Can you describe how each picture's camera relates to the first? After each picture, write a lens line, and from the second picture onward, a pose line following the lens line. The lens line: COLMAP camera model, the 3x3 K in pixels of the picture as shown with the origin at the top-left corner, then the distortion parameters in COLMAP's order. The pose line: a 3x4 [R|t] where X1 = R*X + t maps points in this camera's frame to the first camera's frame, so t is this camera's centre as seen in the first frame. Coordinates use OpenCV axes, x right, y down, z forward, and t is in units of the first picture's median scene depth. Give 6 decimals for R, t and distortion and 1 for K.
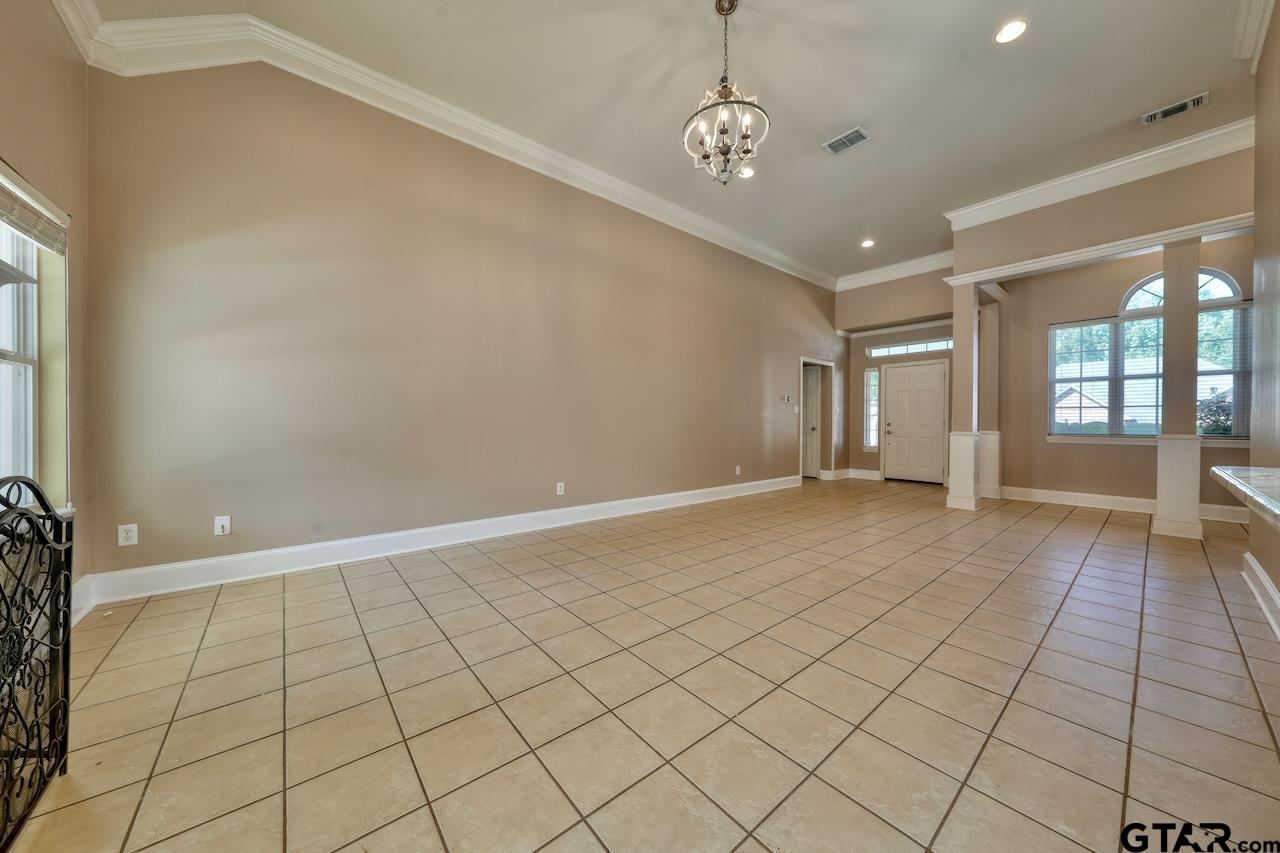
lens RADIAL K [[409.1, 0, 640.0], [0, 409.1, 426.5], [0, 0, 1]] dist [-0.001274, -0.000081]
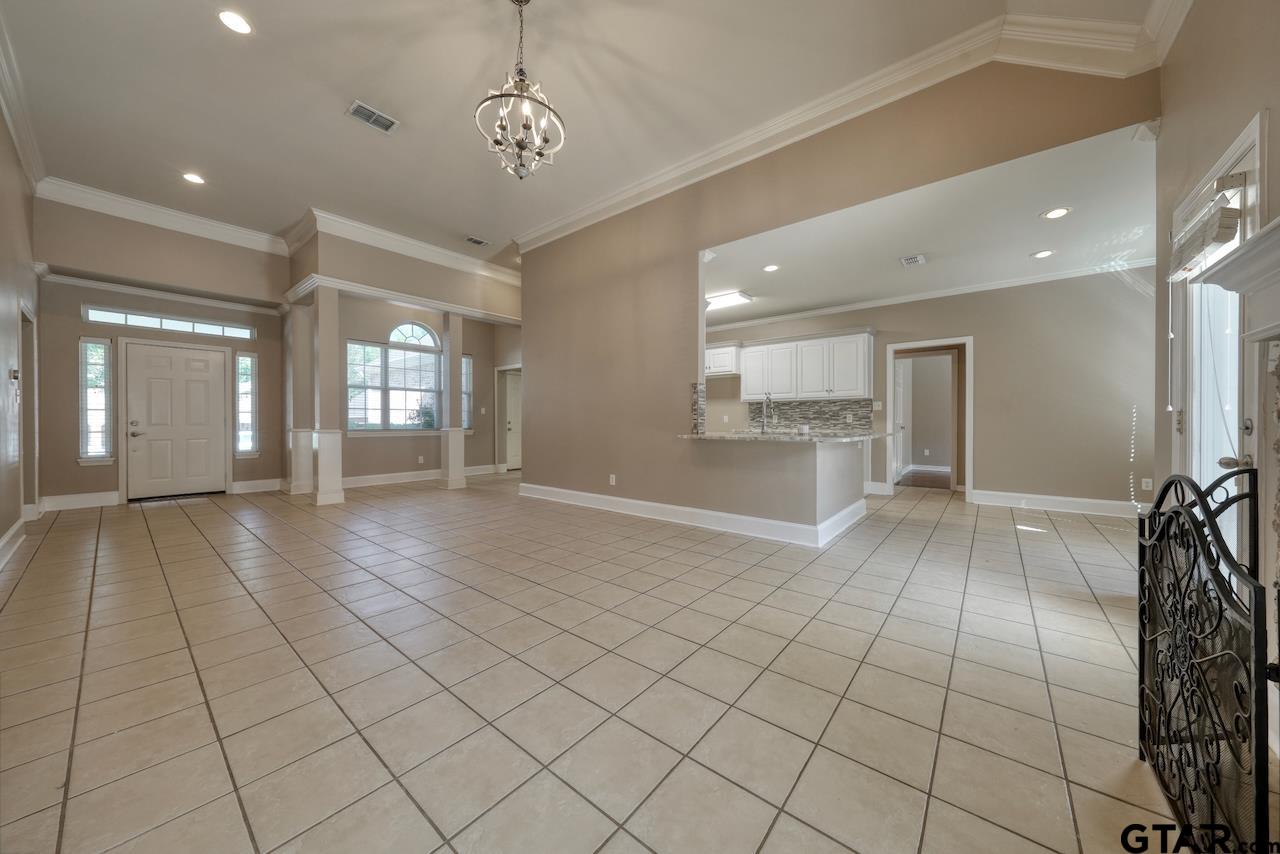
lens RADIAL K [[416.2, 0, 640.0], [0, 416.2, 427.0], [0, 0, 1]] dist [-0.016412, 0.000057]
pose [[-0.153835, -0.012855, 0.988013, -0.403224], [0.006967, 0.999876, 0.014094, -0.003023], [-0.988072, 0.009051, -0.153726, 0.429549]]
